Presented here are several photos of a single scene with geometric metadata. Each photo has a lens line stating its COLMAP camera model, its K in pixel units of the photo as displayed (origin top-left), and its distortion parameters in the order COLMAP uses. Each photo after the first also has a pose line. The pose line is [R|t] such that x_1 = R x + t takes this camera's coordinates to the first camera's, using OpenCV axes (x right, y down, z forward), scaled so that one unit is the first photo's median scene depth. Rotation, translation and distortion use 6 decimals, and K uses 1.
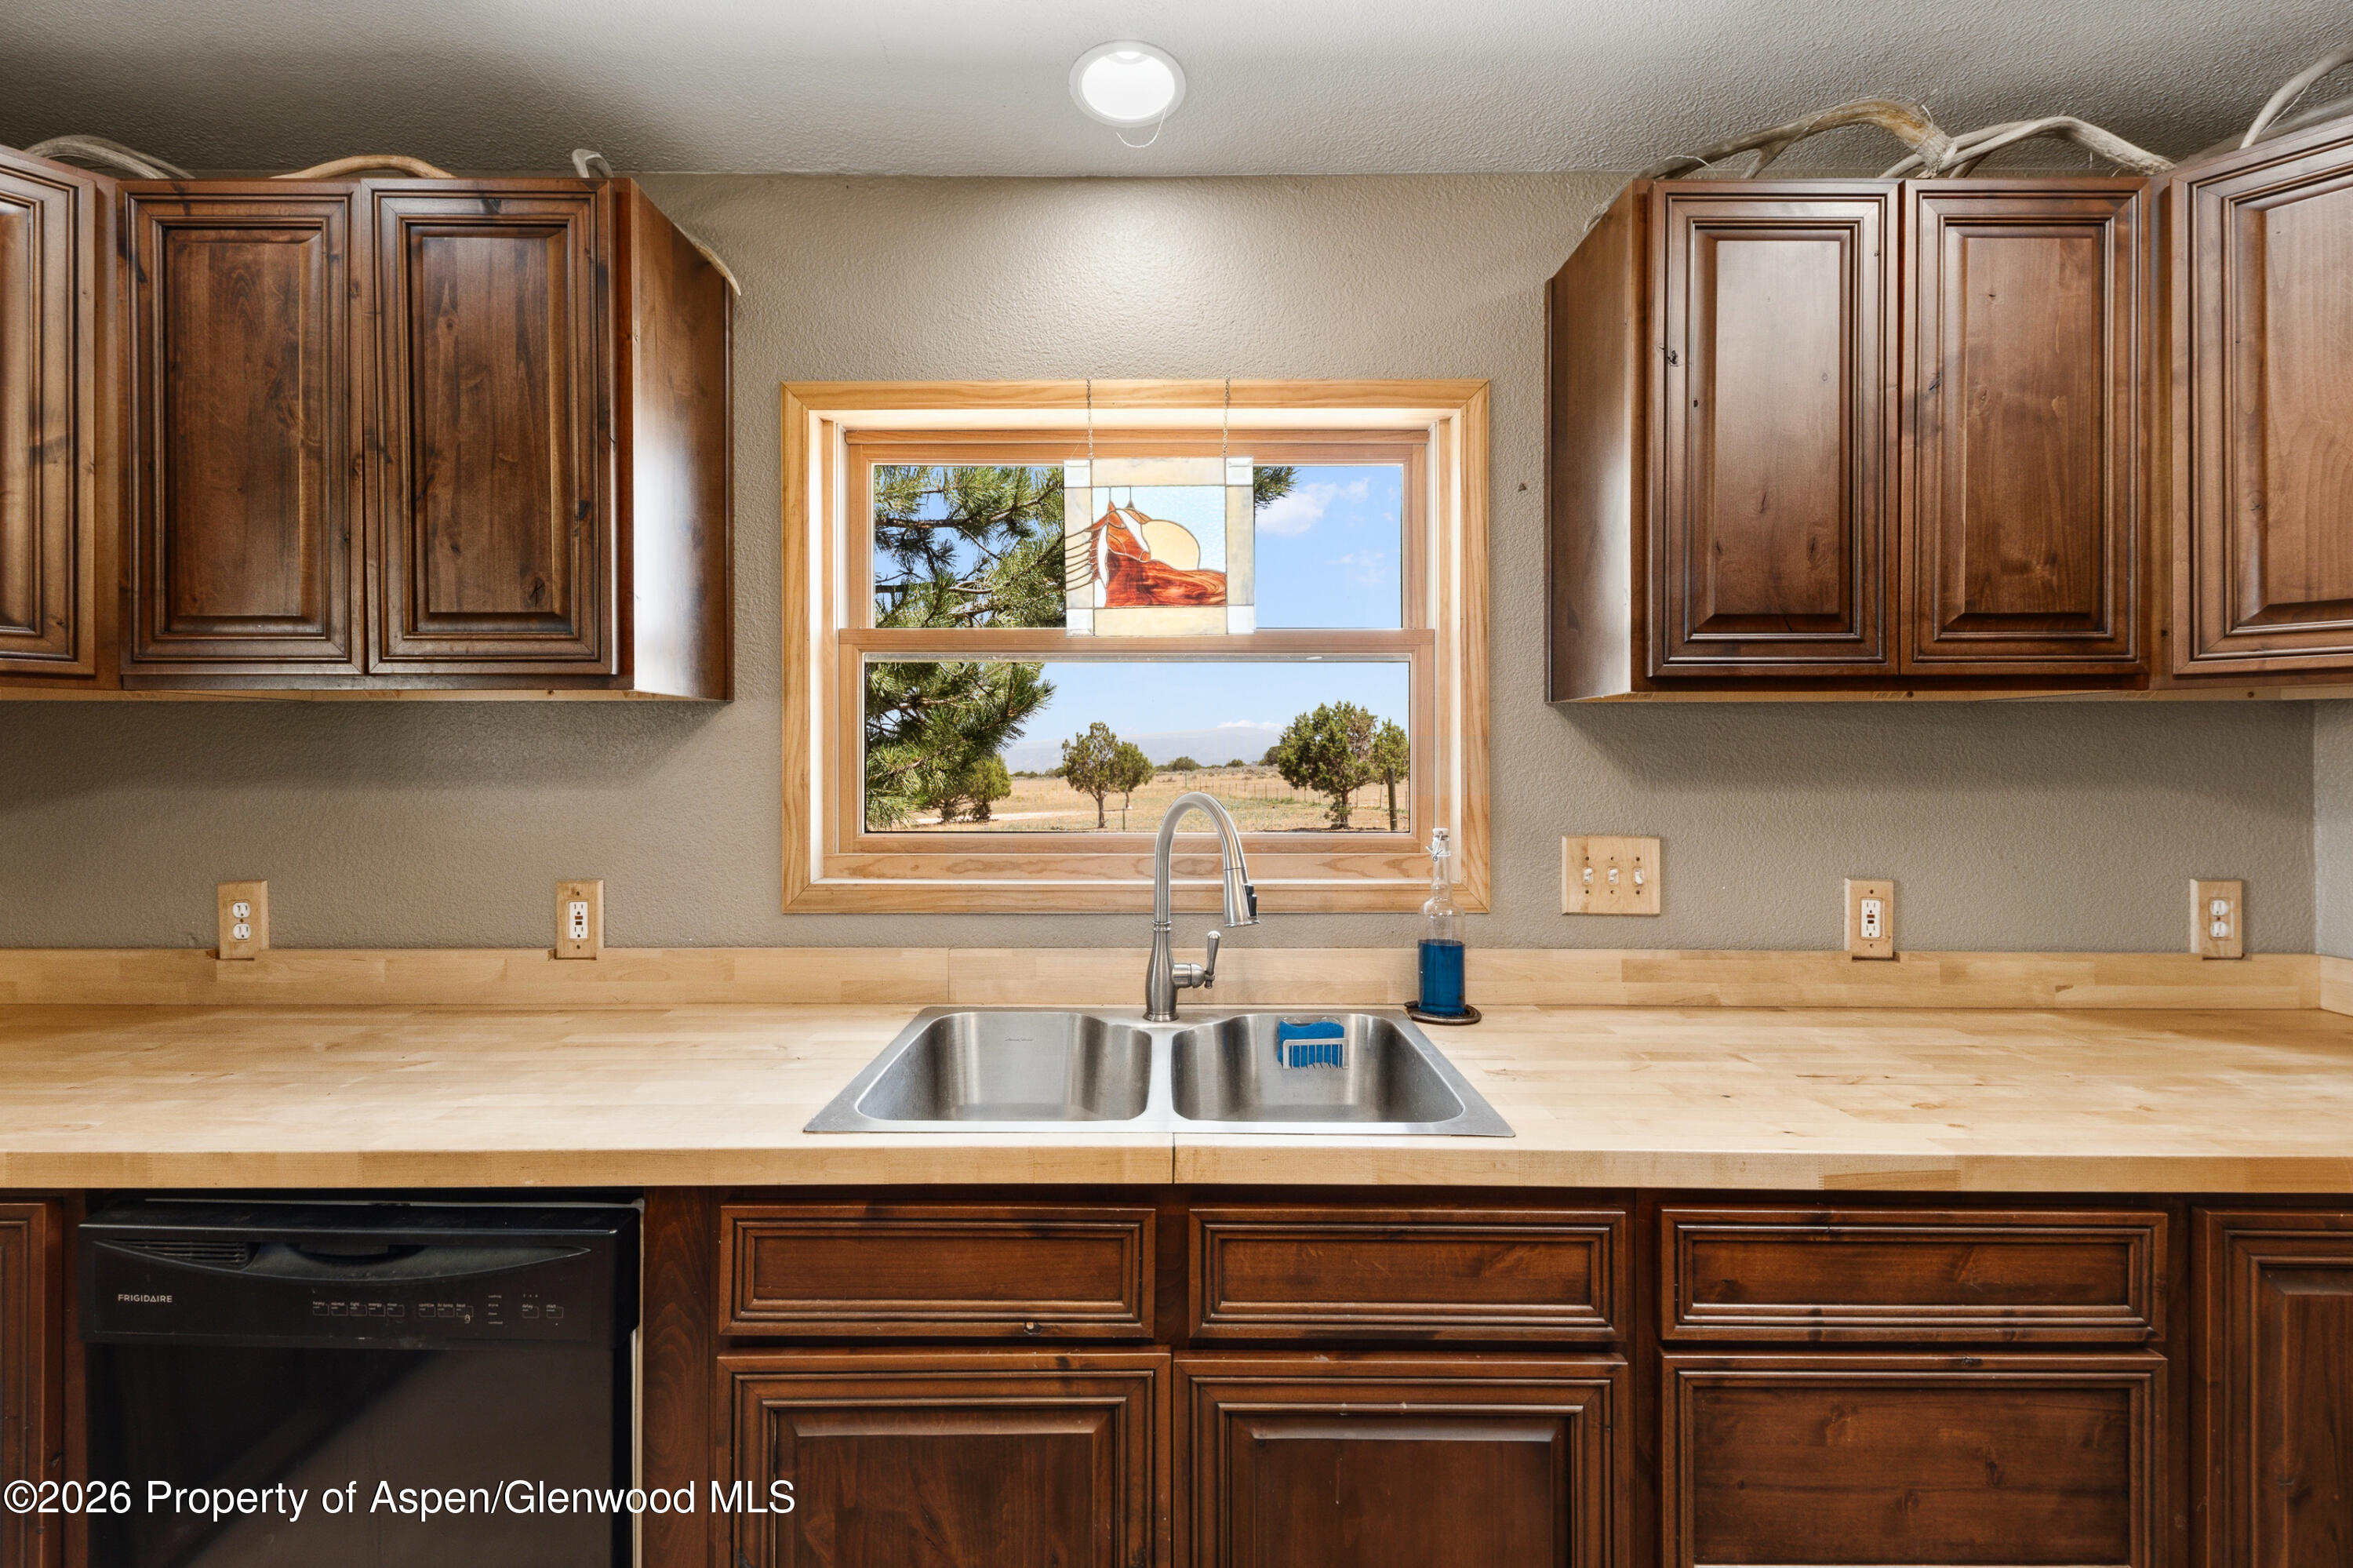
lens RADIAL K [[938.7, 0, 1159.4], [0, 938.7, 776.0], [0, 0, 1]] dist [0.000143, 0.000015]
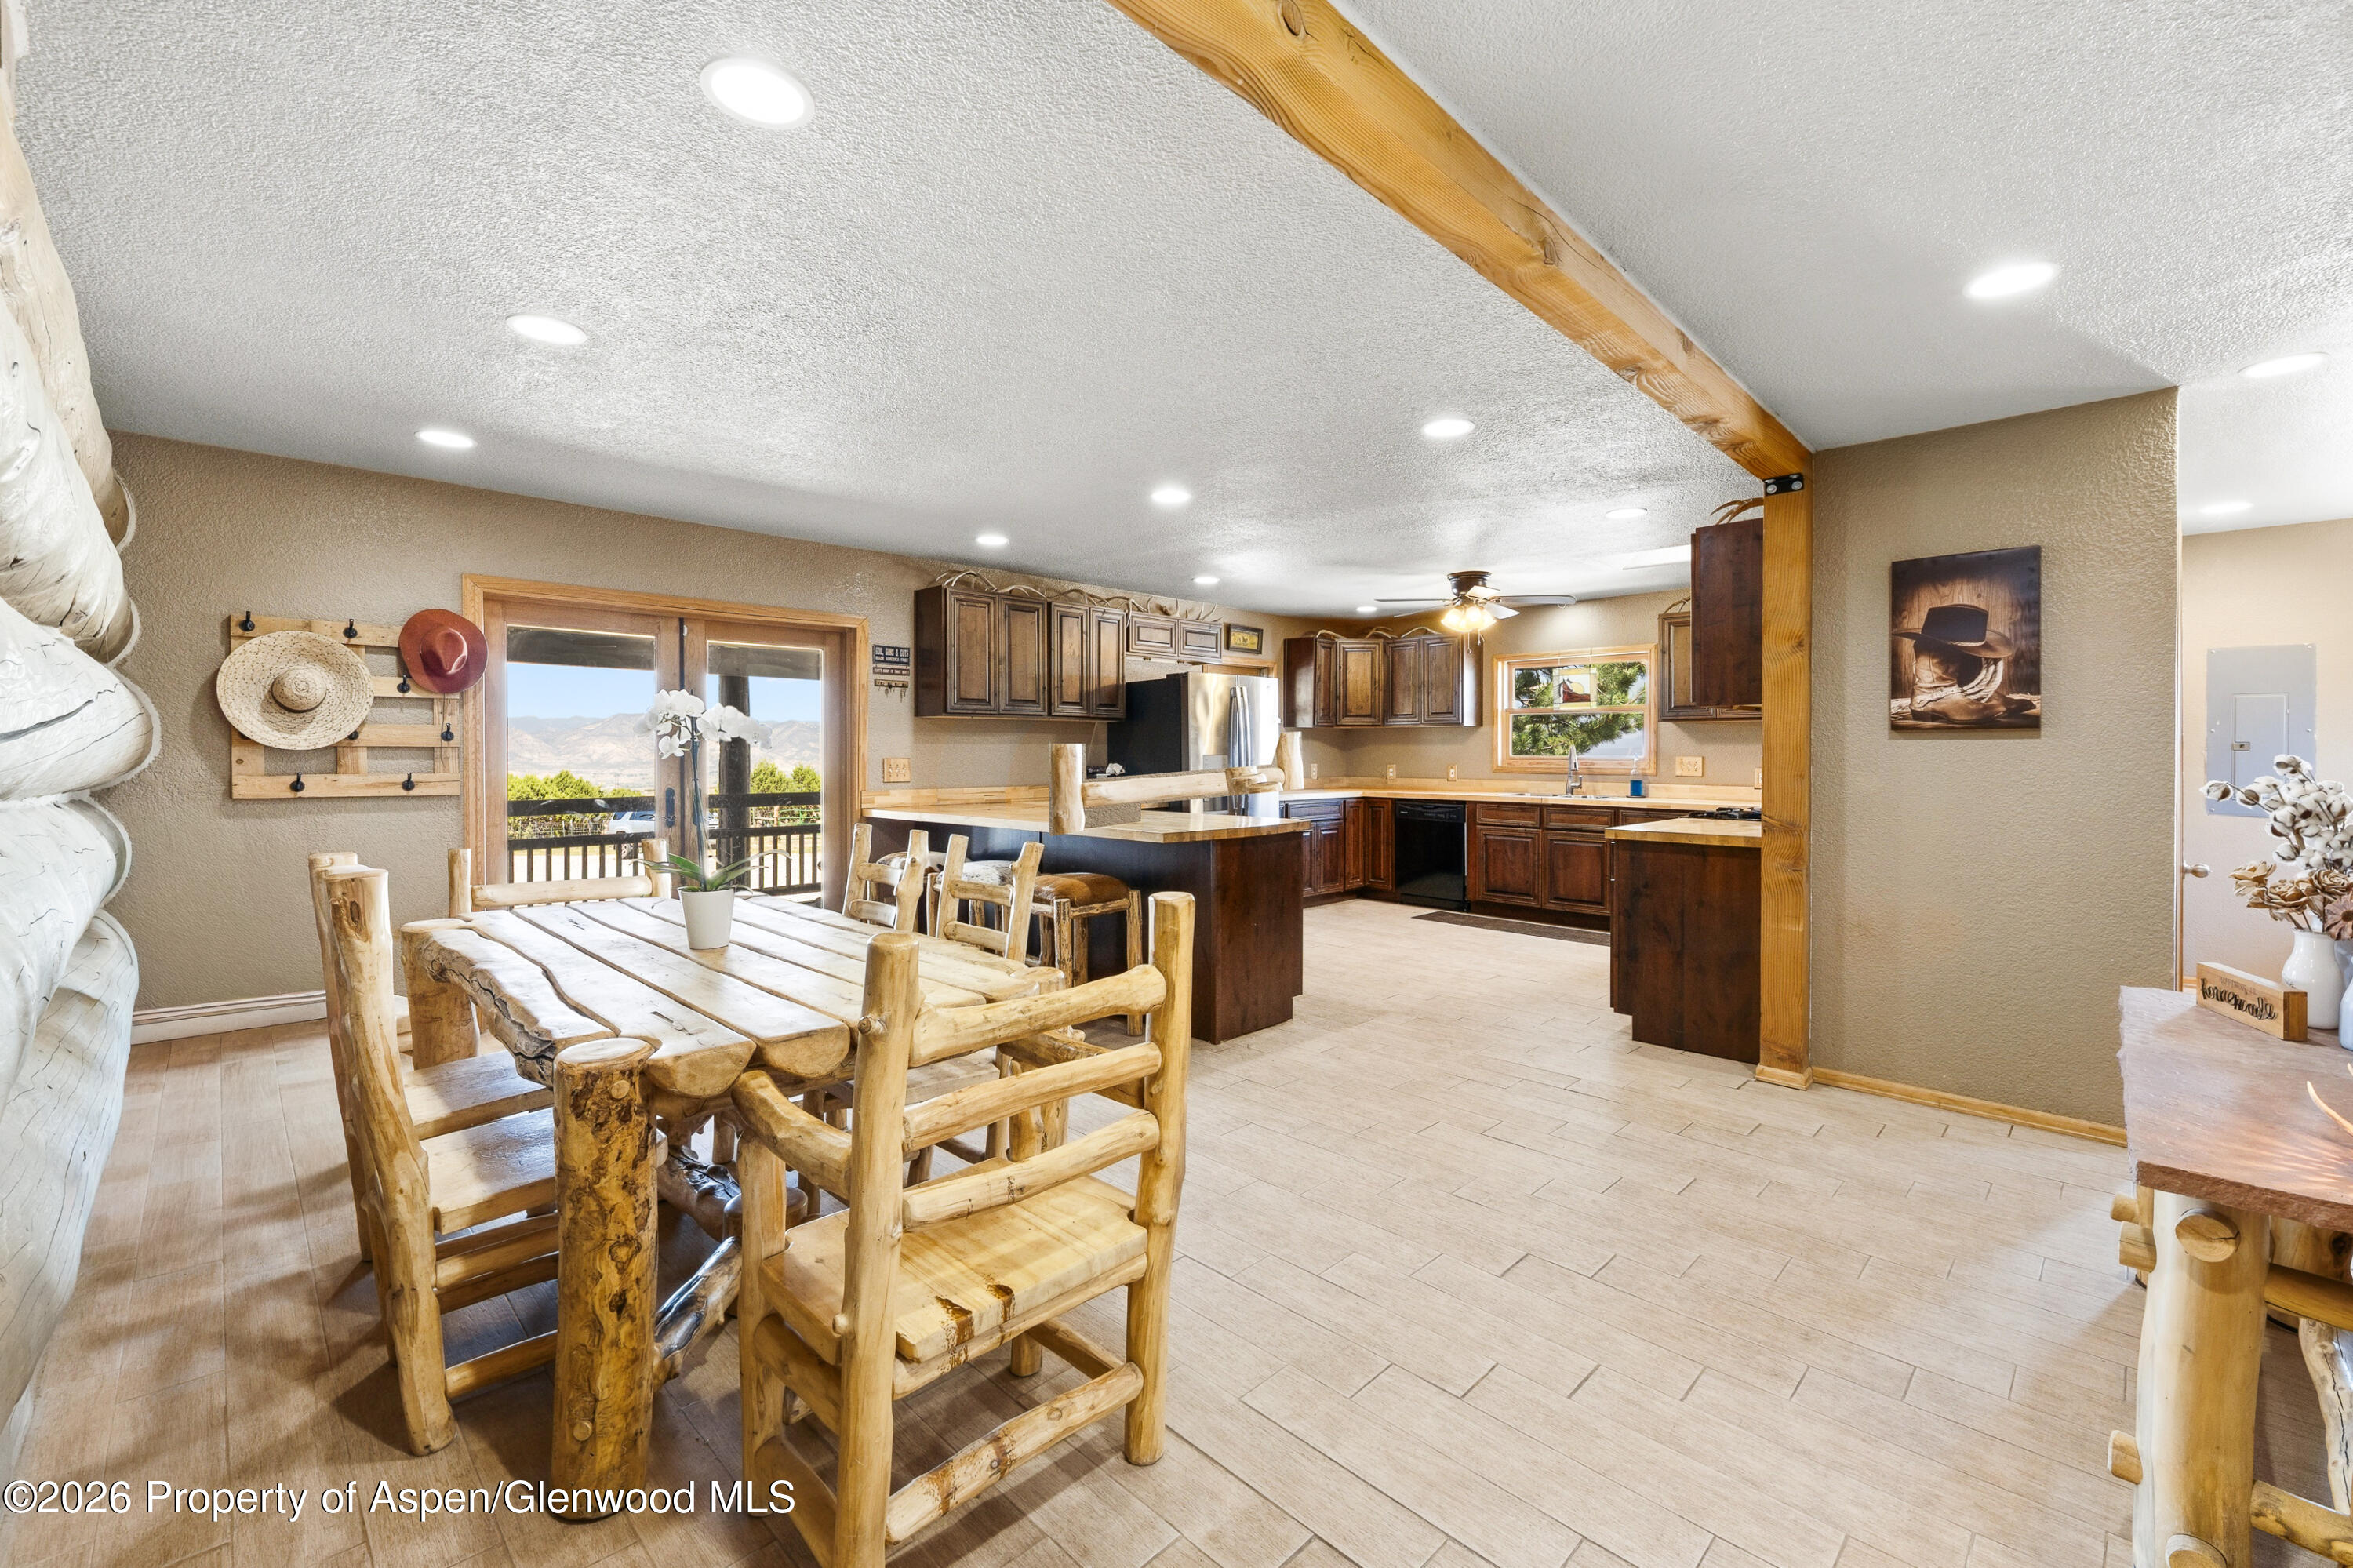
lens RADIAL K [[979.8, 0, 1203.6], [0, 979.8, 758.4], [0, 0, 1]] dist [0.011164, -0.000228]
pose [[0.738553, 0.005950, -0.674169, 2.168933], [-0.006099, 0.999979, 0.002143, 0.094126], [0.674168, 0.002529, 0.738574, -4.243774]]
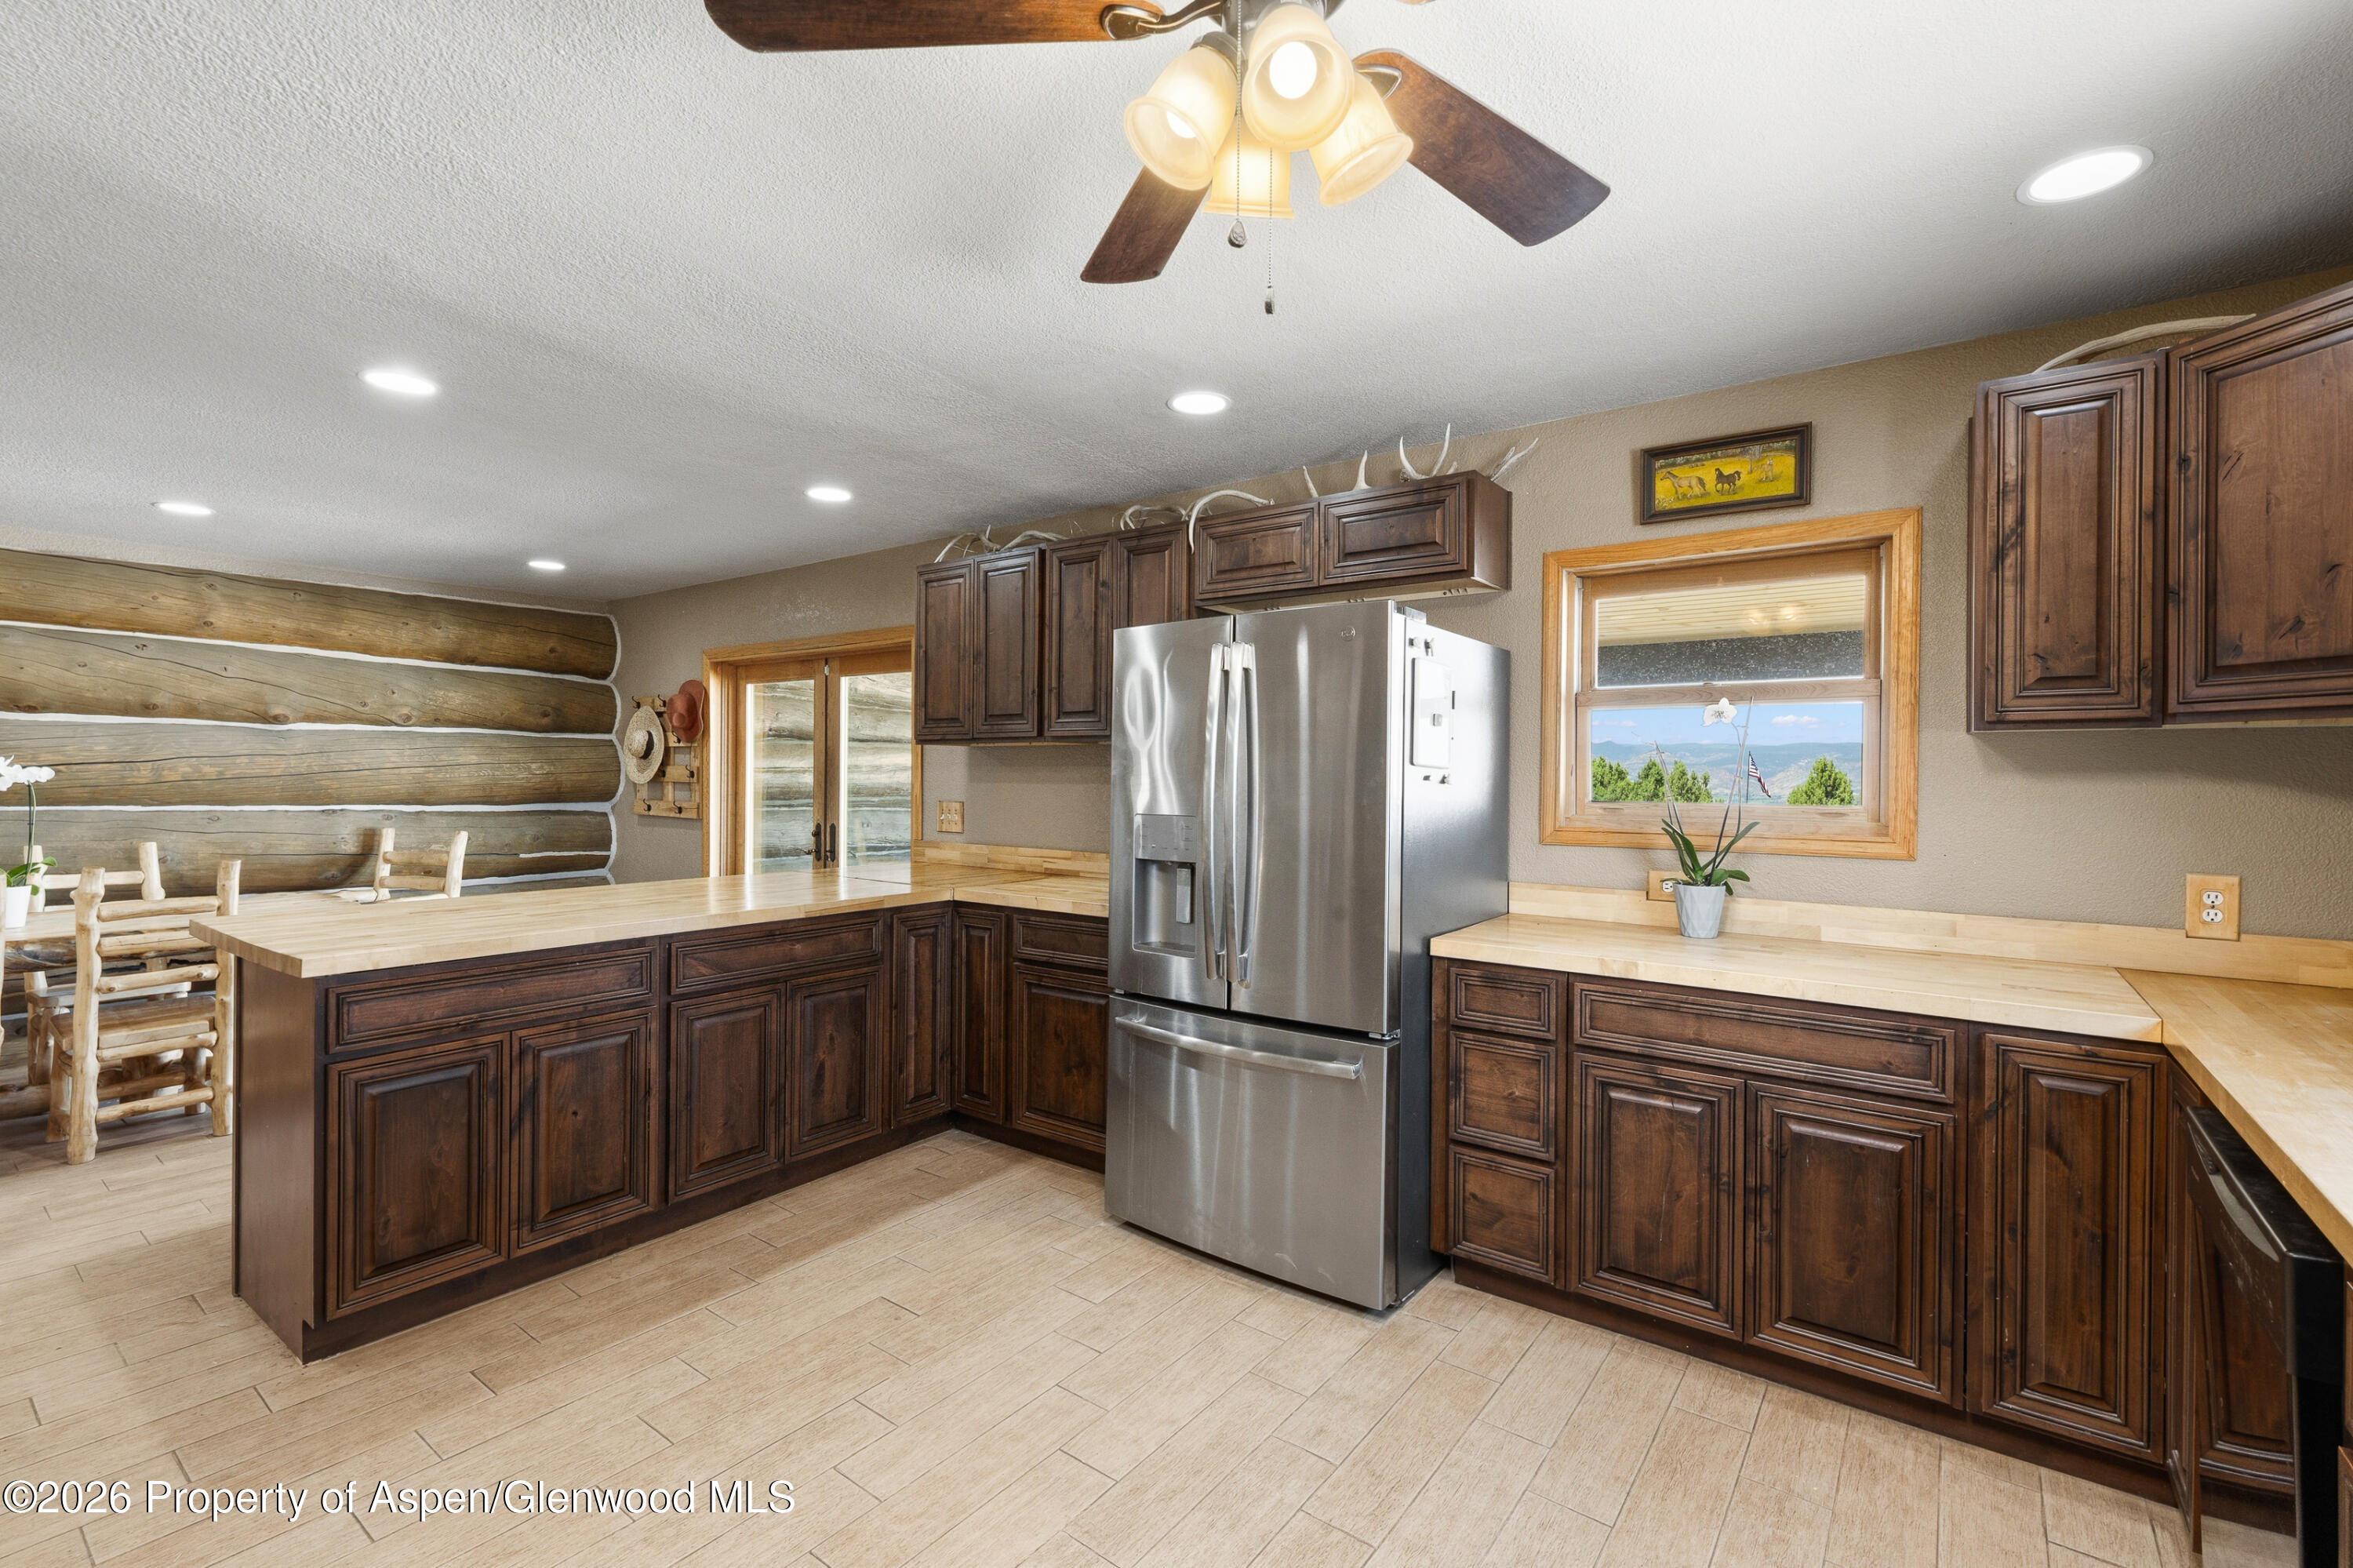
lens RADIAL K [[1041.5, 0, 1176.5], [0, 1041.5, 784.0], [0, 0, 1]] dist [-0.000503, -0.000247]
pose [[-0.568512, 0.004275, -0.822664, 0.744412], [-0.013710, 0.999798, 0.014670, -0.006047], [0.822561, 0.019619, -0.568339, 0.528954]]
